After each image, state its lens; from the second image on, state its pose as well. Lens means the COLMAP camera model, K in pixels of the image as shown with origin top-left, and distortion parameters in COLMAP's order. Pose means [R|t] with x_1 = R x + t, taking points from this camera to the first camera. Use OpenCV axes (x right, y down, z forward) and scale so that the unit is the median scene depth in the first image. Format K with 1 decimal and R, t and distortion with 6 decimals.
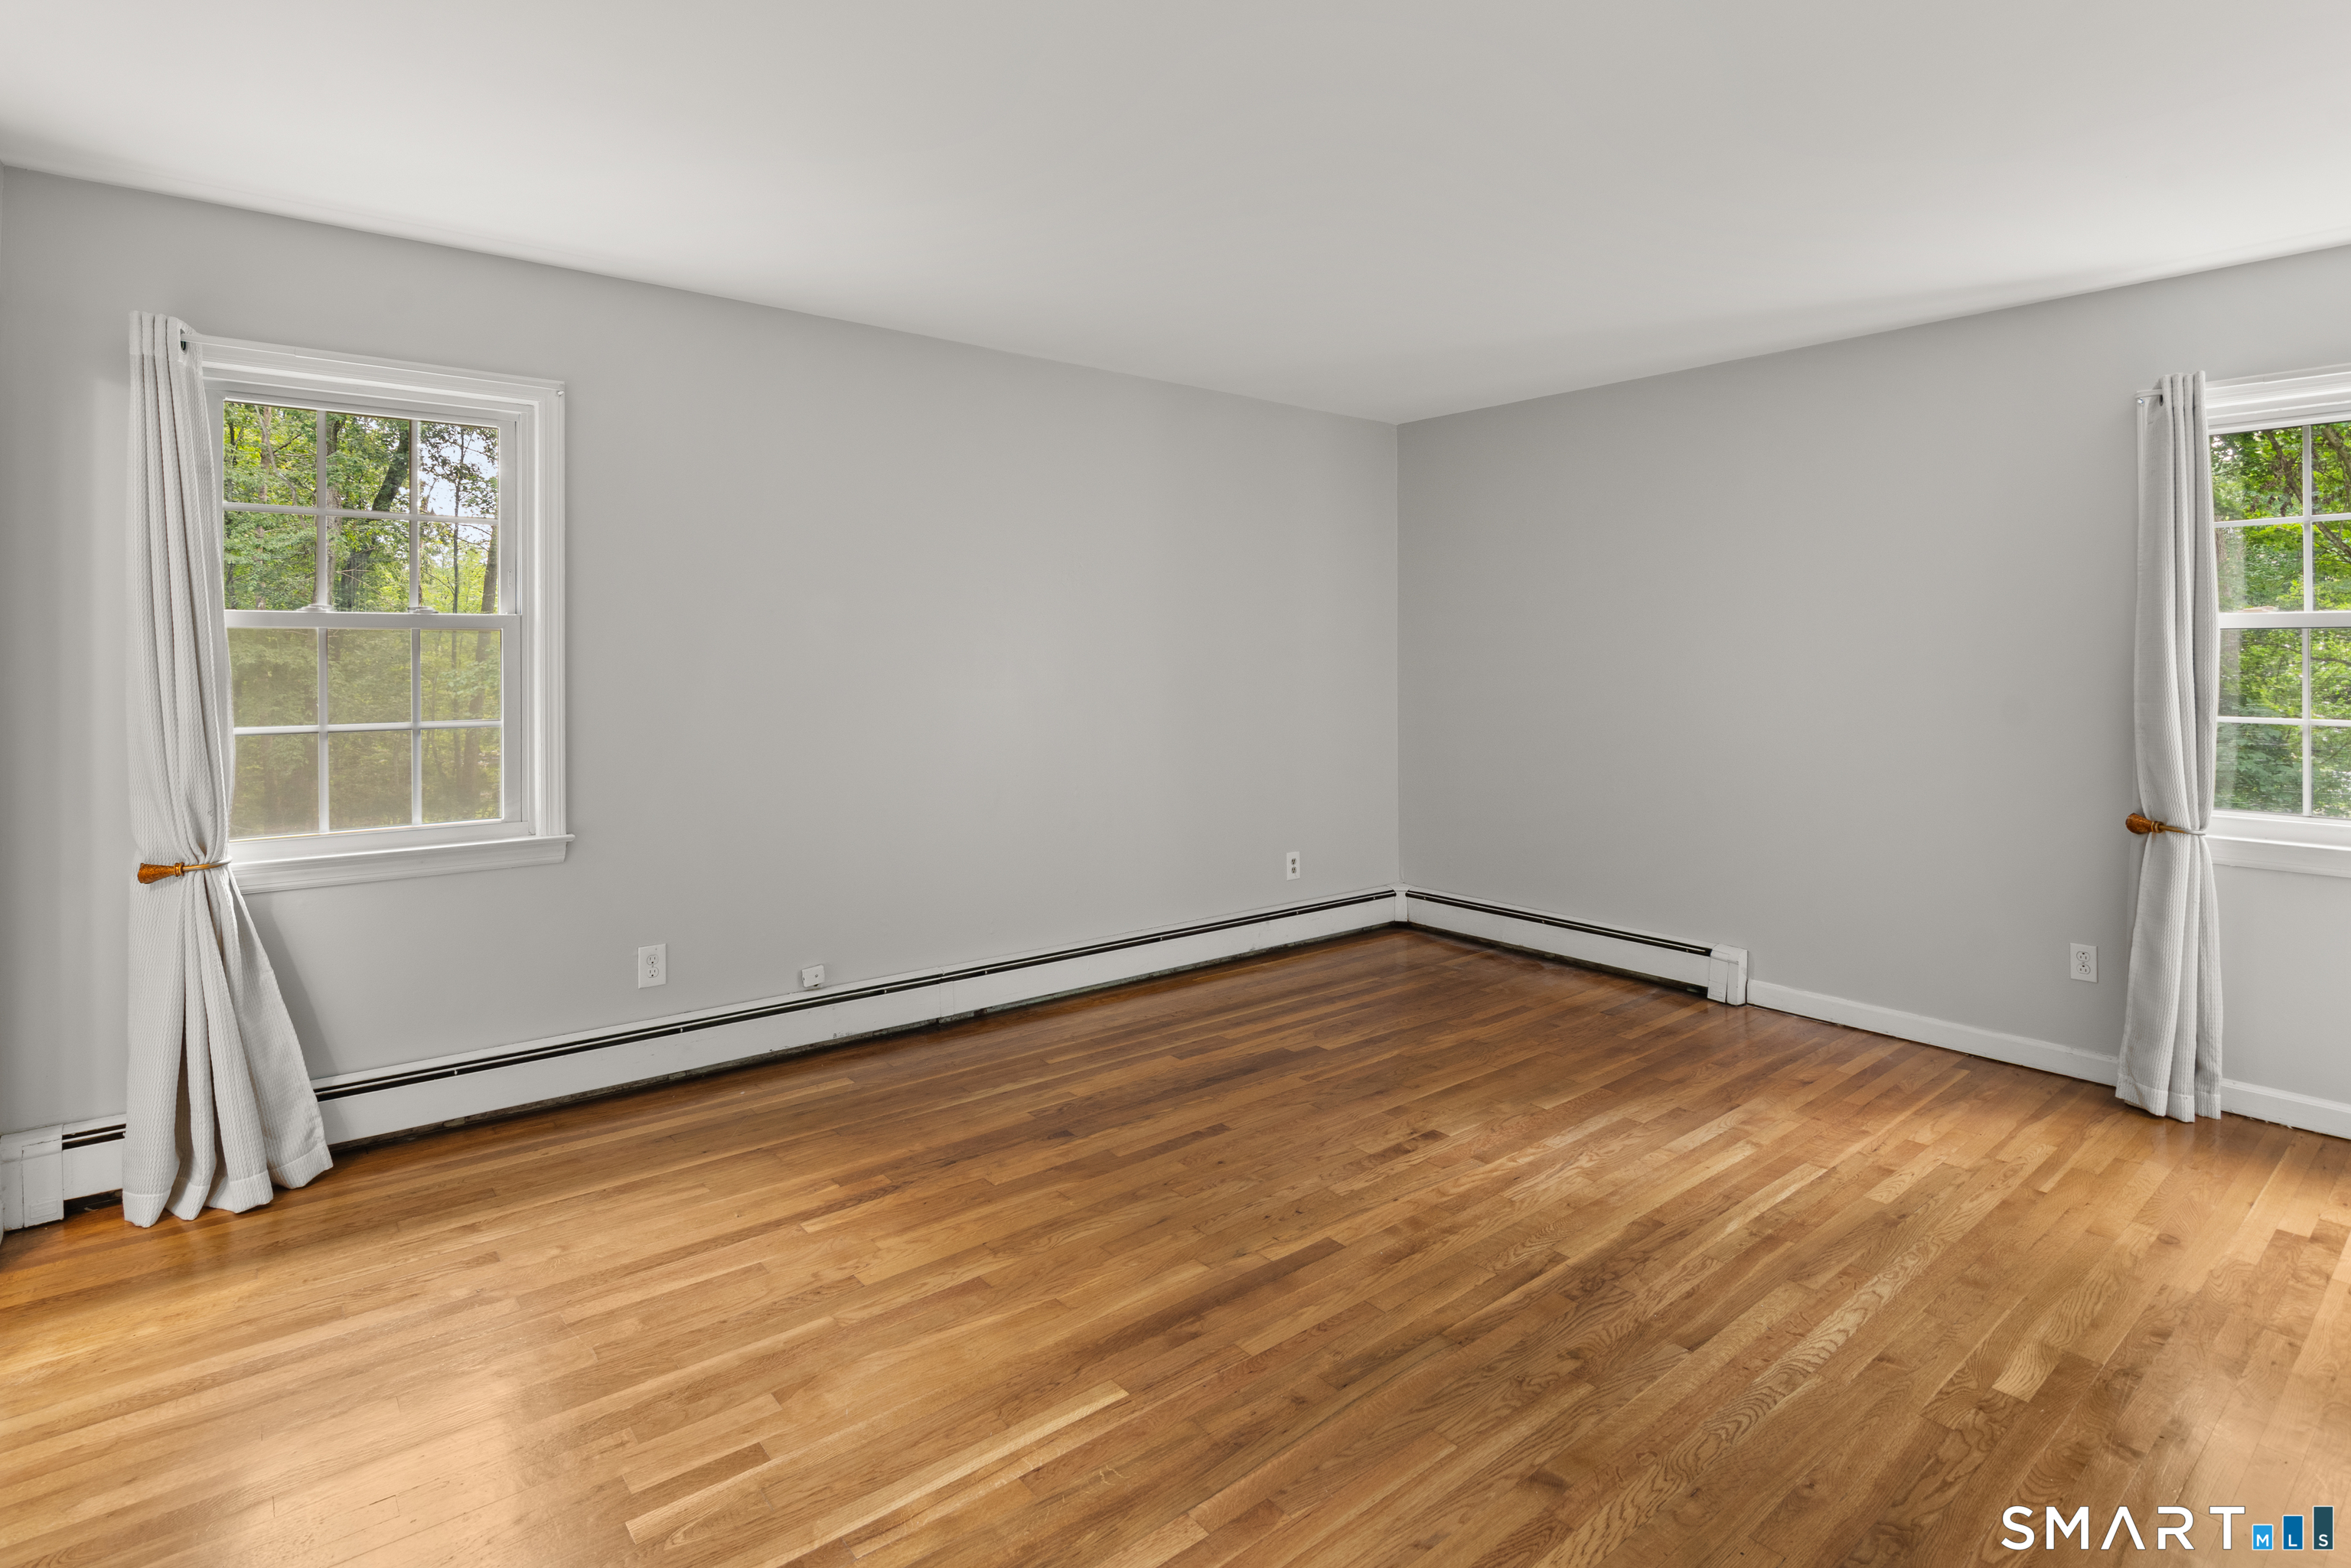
lens RADIAL K [[1196.2, 0, 1178.5], [0, 1196.2, 624.6], [0, 0, 1]] dist [0.000798, -0.008568]
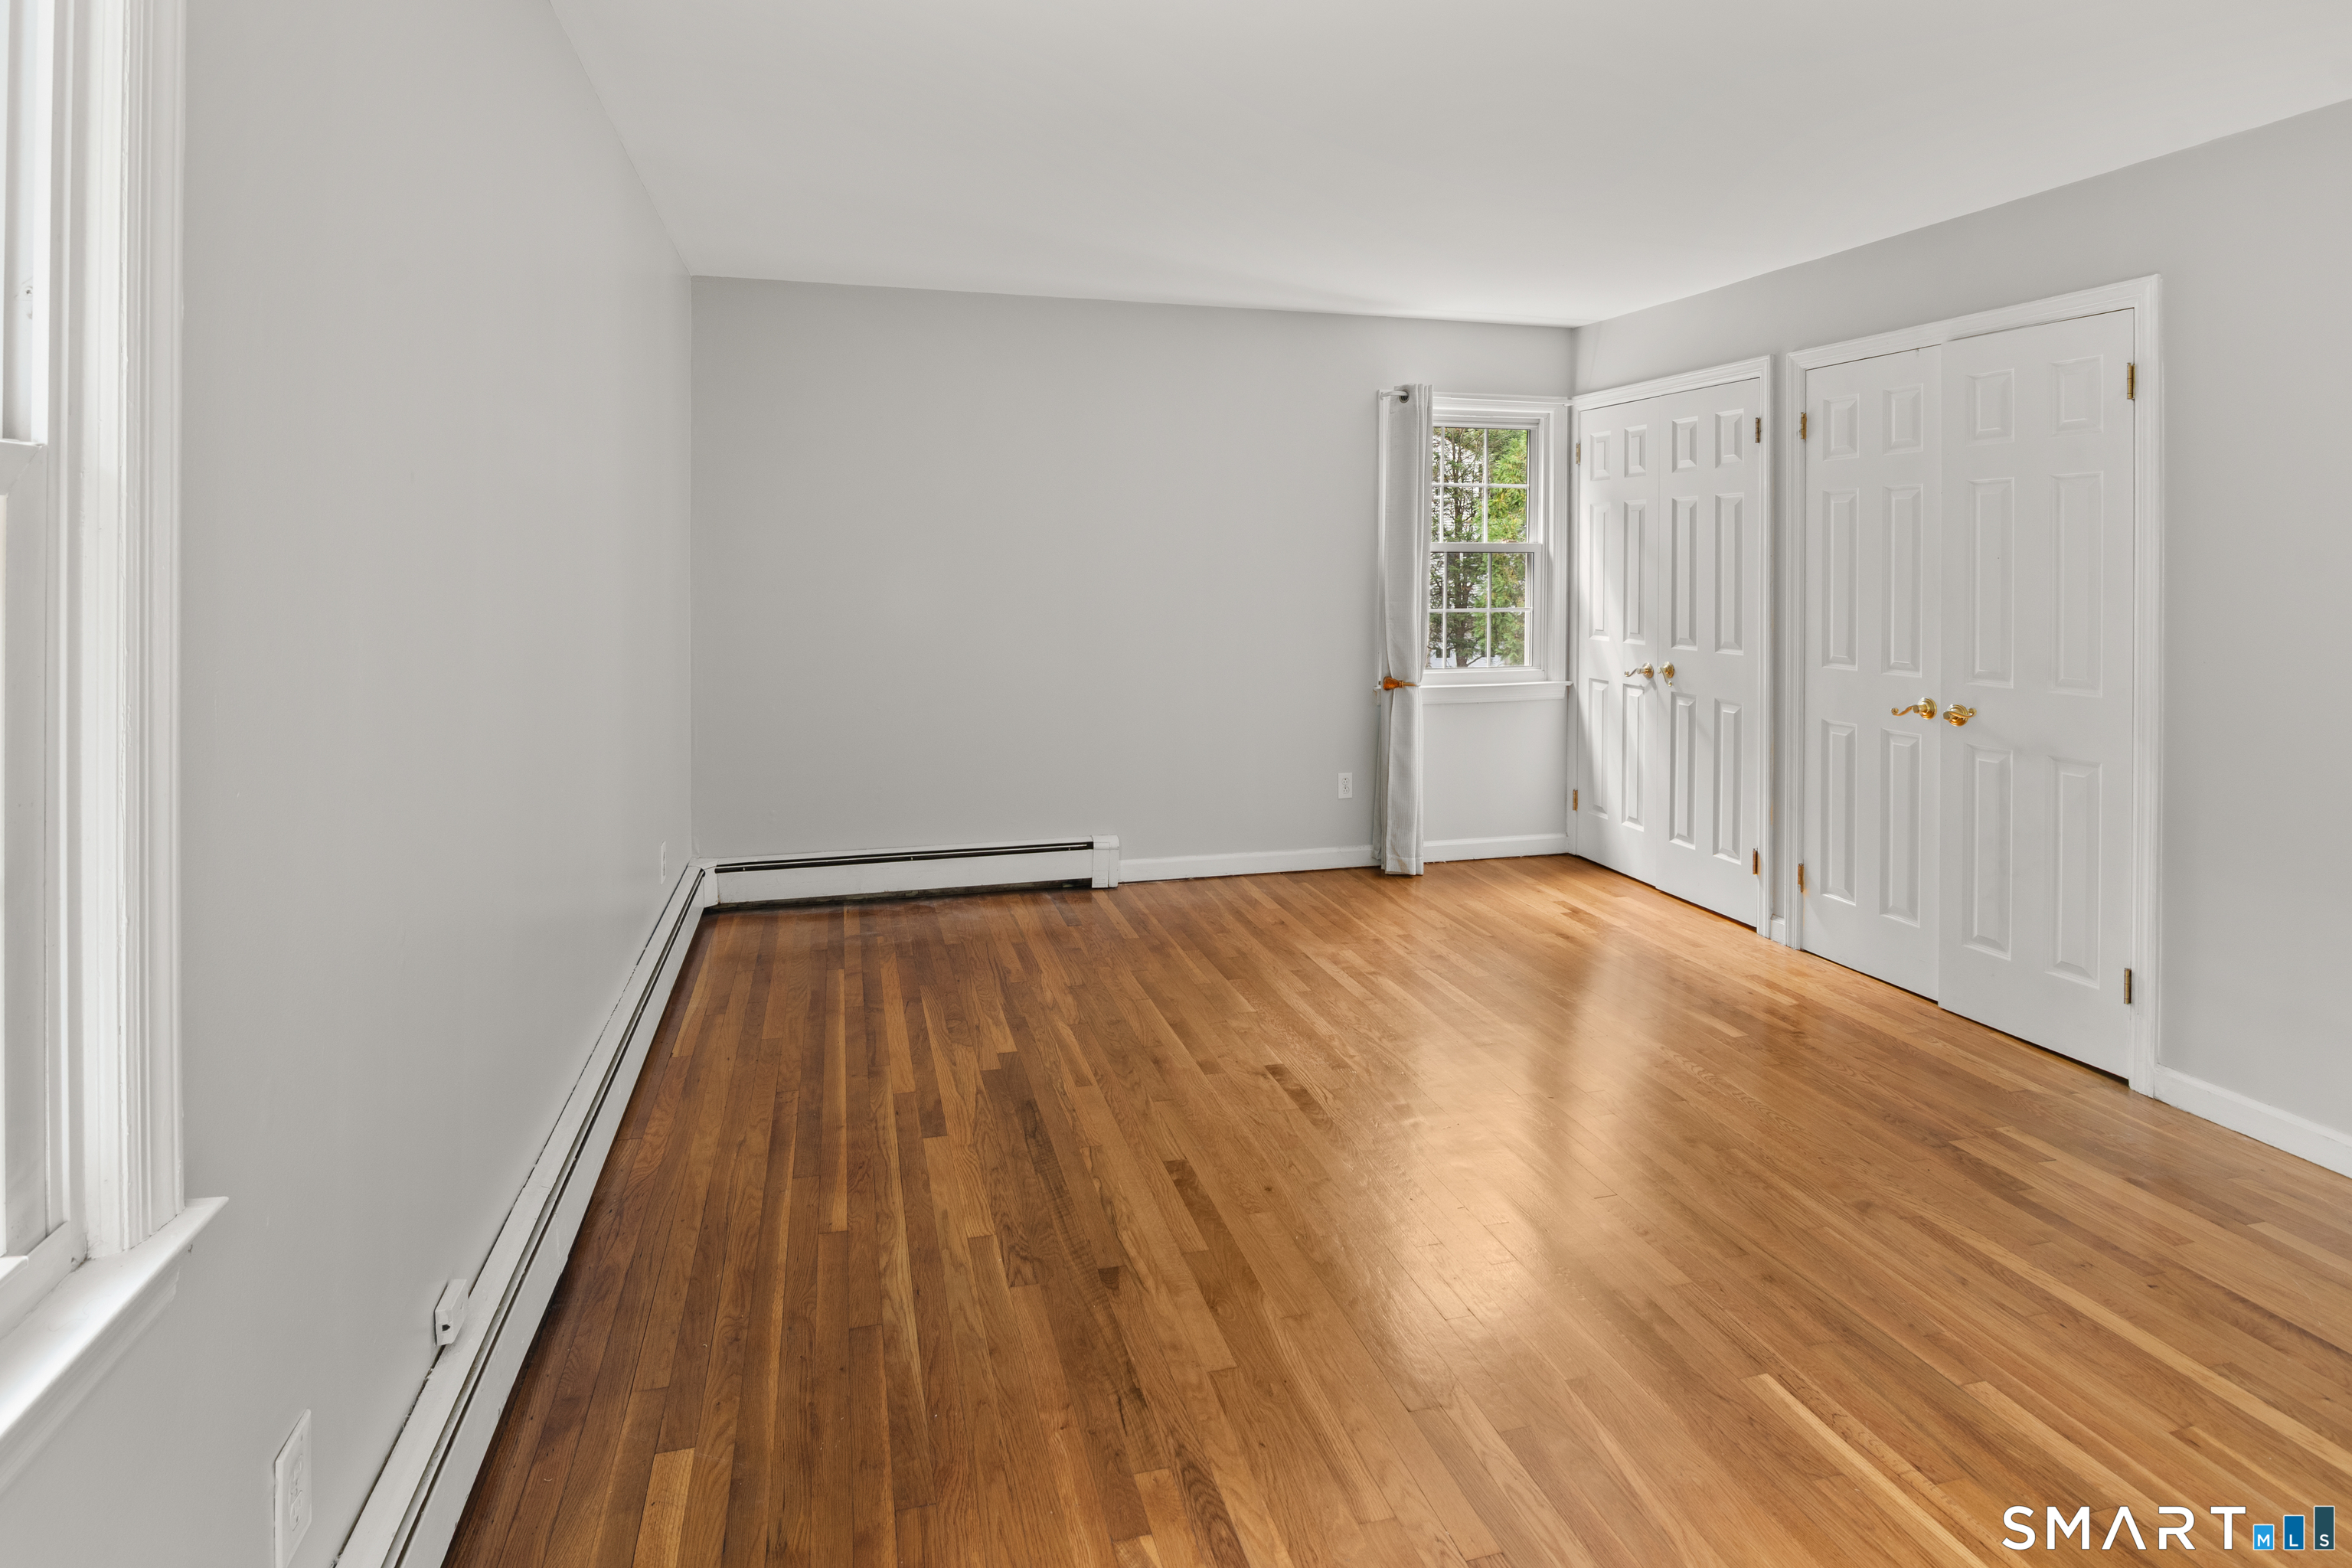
lens RADIAL K [[1196.8, 0, 1179.0], [0, 1196.8, 624.5], [0, 0, 1]] dist [0.000798, -0.008568]
pose [[0.406258, -0.048852, 0.912452, -0.669000], [-0.024289, 0.997640, 0.064227, 0.007924], [-0.913436, -0.048255, 0.404113, 0.683407]]
